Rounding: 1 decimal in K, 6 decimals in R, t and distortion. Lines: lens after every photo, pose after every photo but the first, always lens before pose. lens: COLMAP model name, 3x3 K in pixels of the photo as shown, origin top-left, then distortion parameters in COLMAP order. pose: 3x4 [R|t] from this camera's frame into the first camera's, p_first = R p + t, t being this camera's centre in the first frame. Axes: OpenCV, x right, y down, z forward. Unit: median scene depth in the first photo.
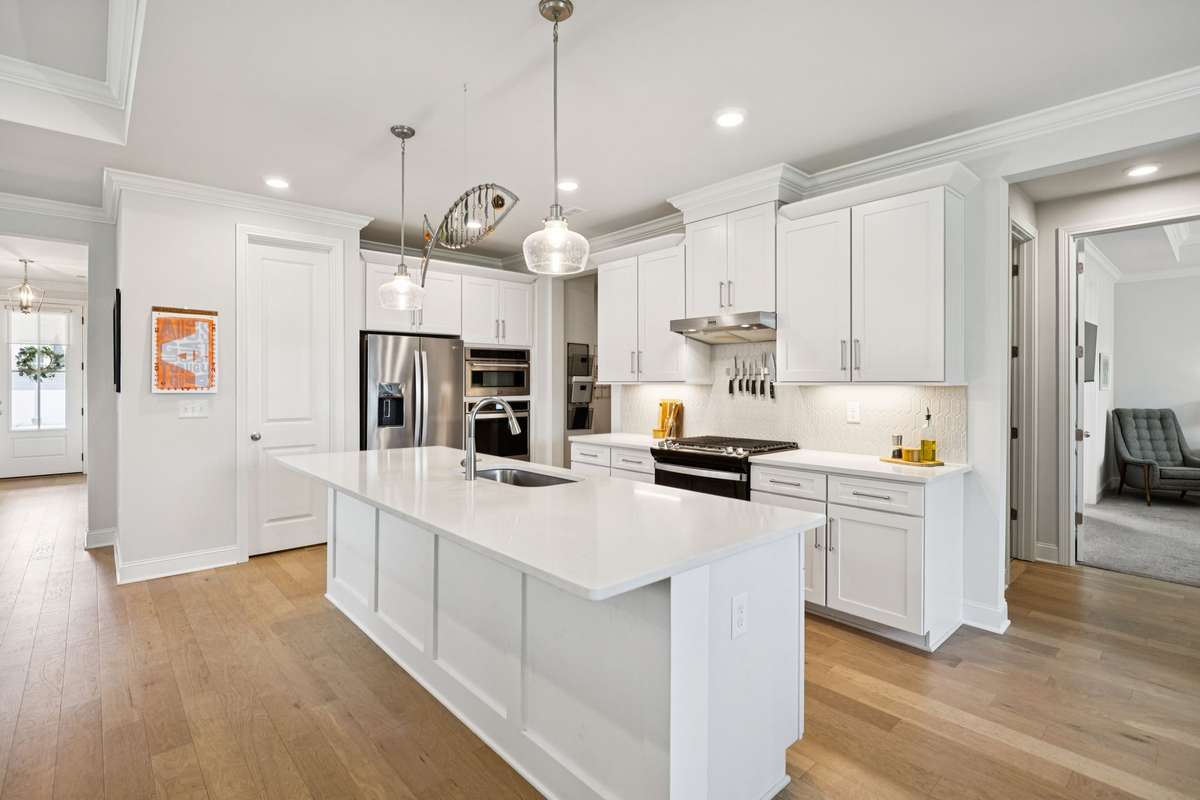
lens RADIAL K [[570.3, 0, 598.7], [0, 570.3, 384.6], [0, 0, 1]] dist [-0.001209, -0.000437]
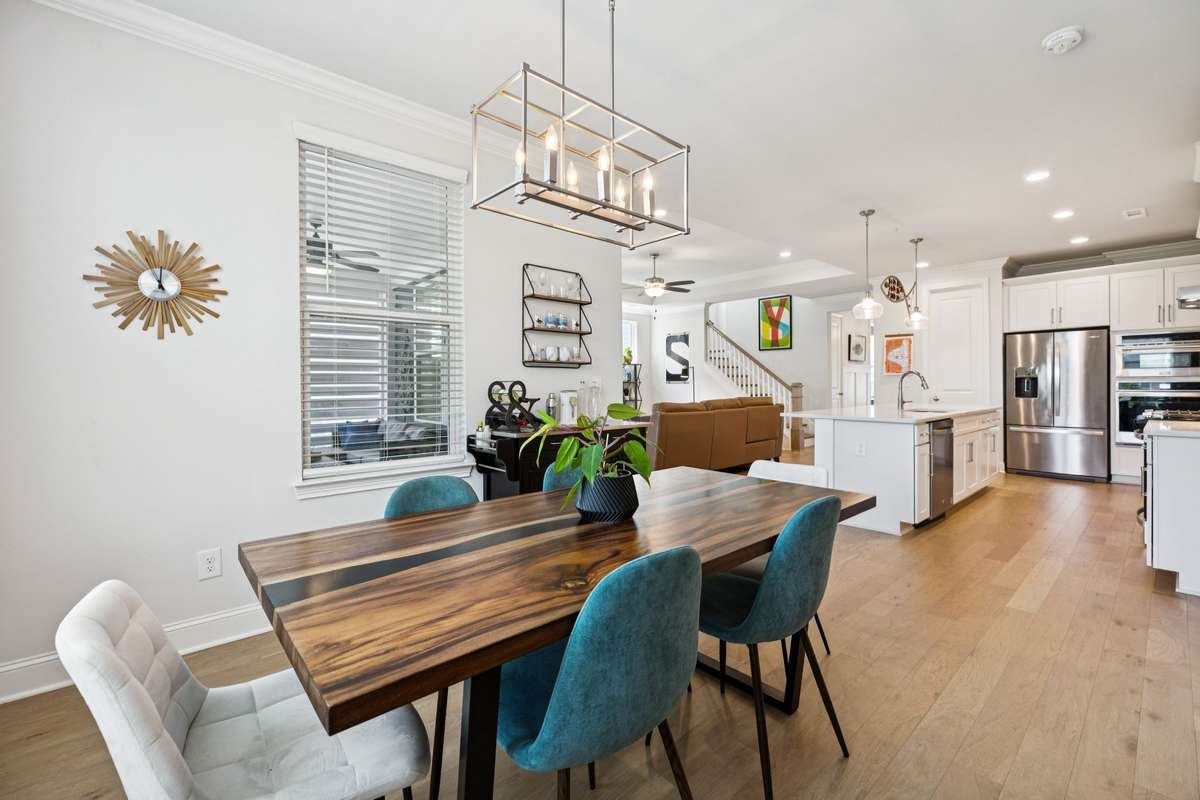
lens RADIAL K [[501.0, 0, 596.5], [0, 501.0, 382.3], [0, 0, 1]] dist [0.001563, 0.000096]
pose [[-0.007059, -0.004441, -0.999965, 1.097930], [0.002379, 0.999987, -0.004458, 0.046391], [0.999972, -0.002410, -0.007049, -0.083412]]
